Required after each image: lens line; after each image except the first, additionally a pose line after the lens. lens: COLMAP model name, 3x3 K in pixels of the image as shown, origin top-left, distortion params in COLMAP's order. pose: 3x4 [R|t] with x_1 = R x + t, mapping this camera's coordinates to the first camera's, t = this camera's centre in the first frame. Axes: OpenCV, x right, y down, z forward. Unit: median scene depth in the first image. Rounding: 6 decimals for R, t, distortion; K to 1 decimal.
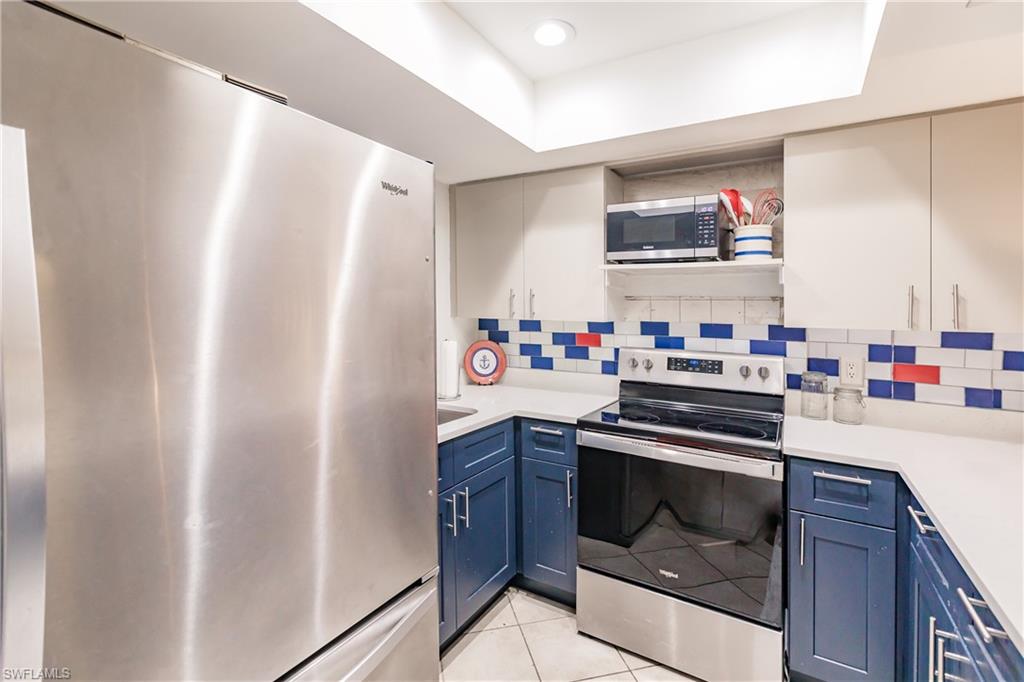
lens RADIAL K [[450.8, 0, 512.0], [0, 450.8, 341.0], [0, 0, 1]] dist [-0.000763, -0.000354]
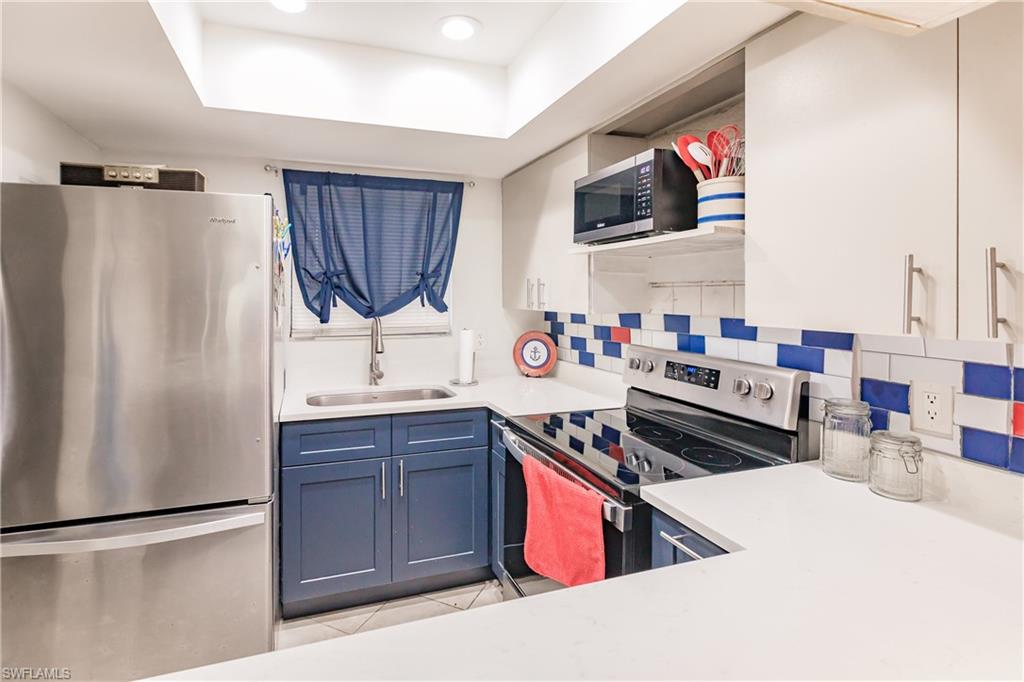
lens RADIAL K [[474.9, 0, 482.5], [0, 474.9, 328.9], [0, 0, 1]] dist [-0.002265, -0.000295]
pose [[0.767049, 0.032288, -0.640776, 0.639759], [-0.034086, 0.999373, 0.009555, -0.016017], [0.640683, 0.014512, 0.767668, 0.174171]]
